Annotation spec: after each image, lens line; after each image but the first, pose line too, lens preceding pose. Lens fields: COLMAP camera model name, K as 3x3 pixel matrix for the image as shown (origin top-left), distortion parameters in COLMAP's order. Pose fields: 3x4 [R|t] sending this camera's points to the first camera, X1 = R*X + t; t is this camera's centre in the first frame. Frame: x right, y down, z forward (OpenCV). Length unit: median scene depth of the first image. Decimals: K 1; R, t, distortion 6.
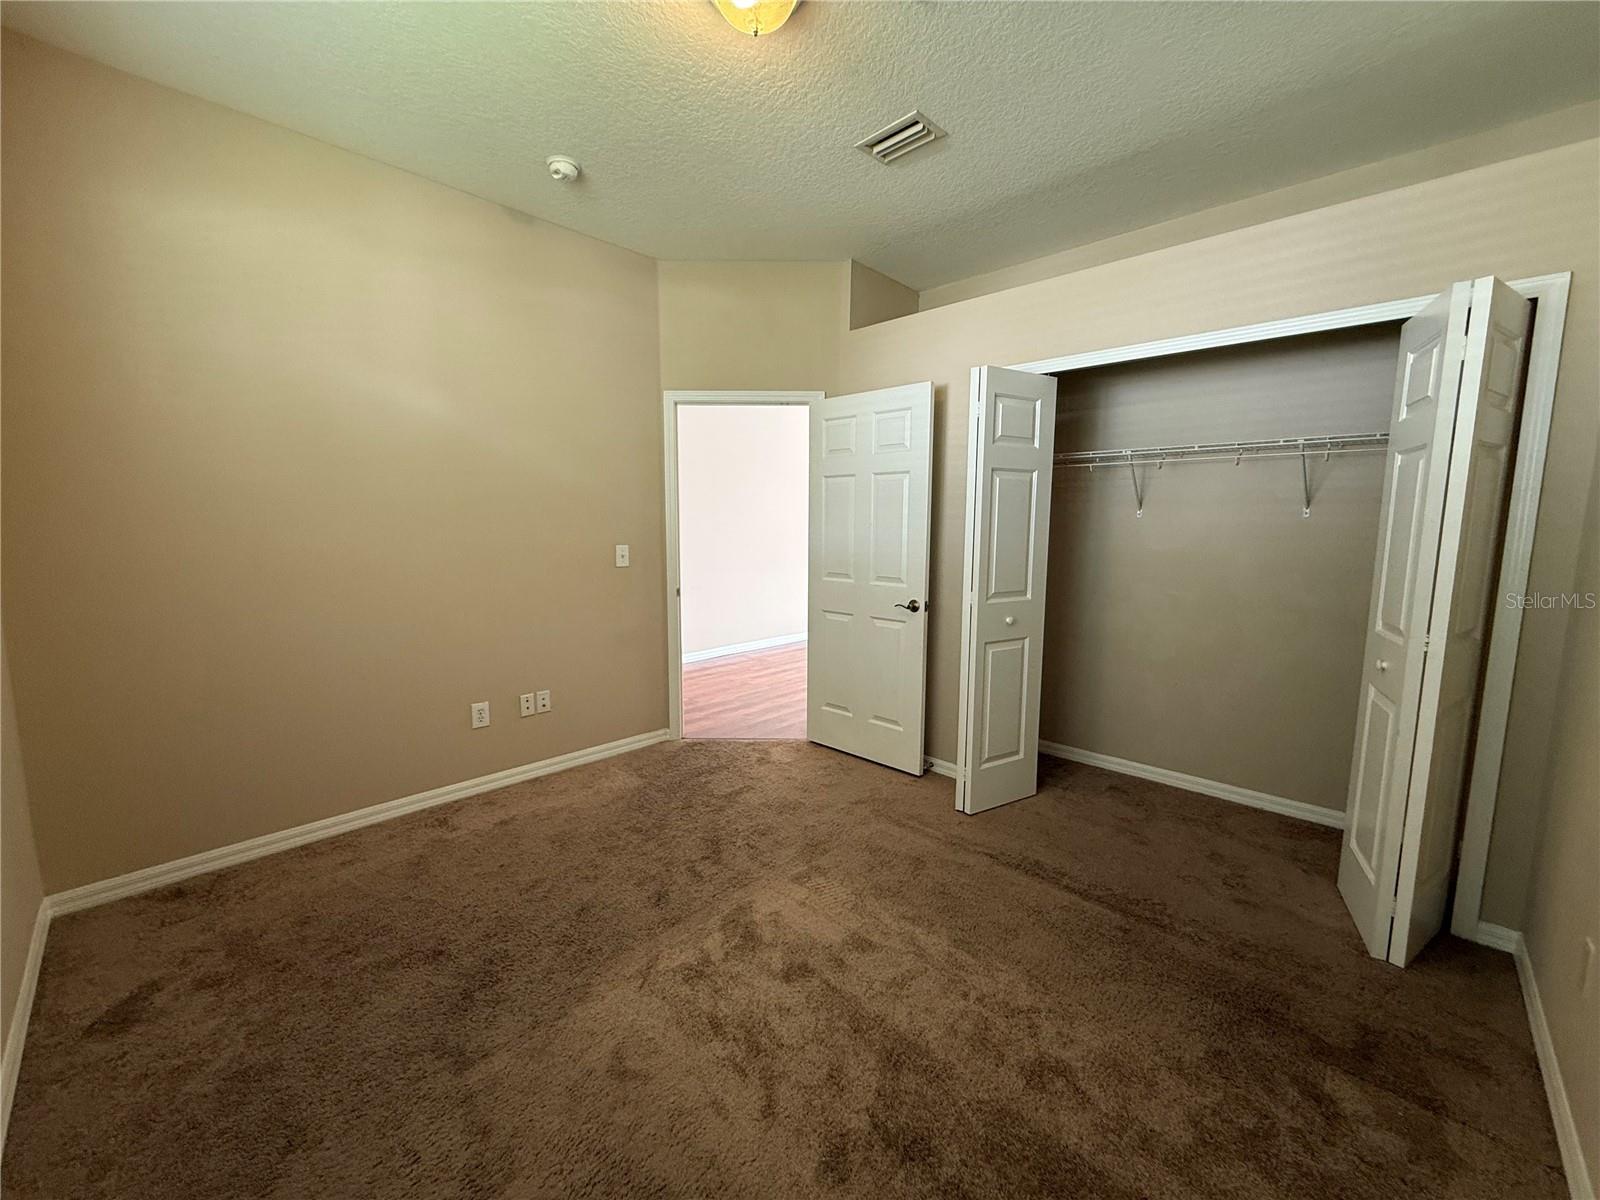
lens RADIAL K [[638.4, 0, 798.0], [0, 638.4, 599.0], [0, 0, 1]] dist [-0.000233, 0.000802]
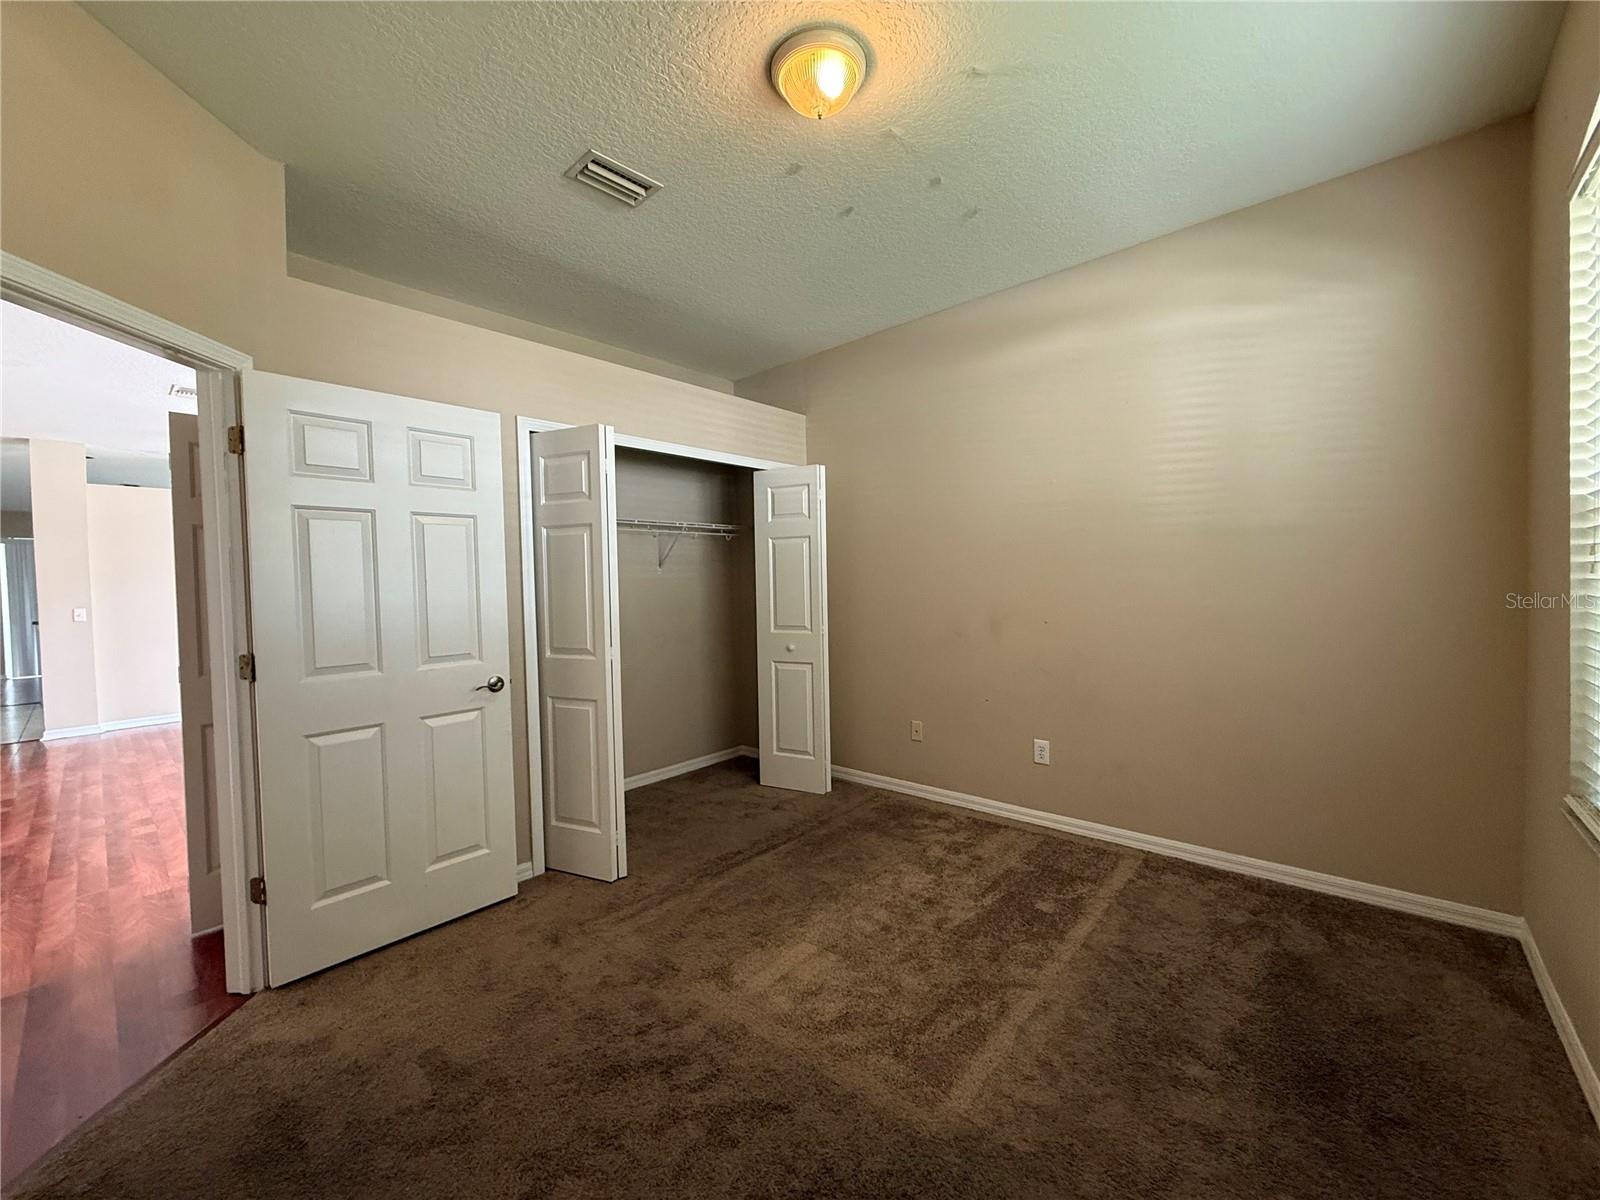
lens RADIAL K [[638.4, 0, 798.2], [0, 638.4, 599.1], [0, 0, 1]] dist [-0.000233, 0.000802]
pose [[-0.035476, -0.035320, 0.998746, -0.727684], [0.140428, 0.989284, 0.039974, -0.085446], [-0.989455, 0.141670, -0.030136, 0.741021]]
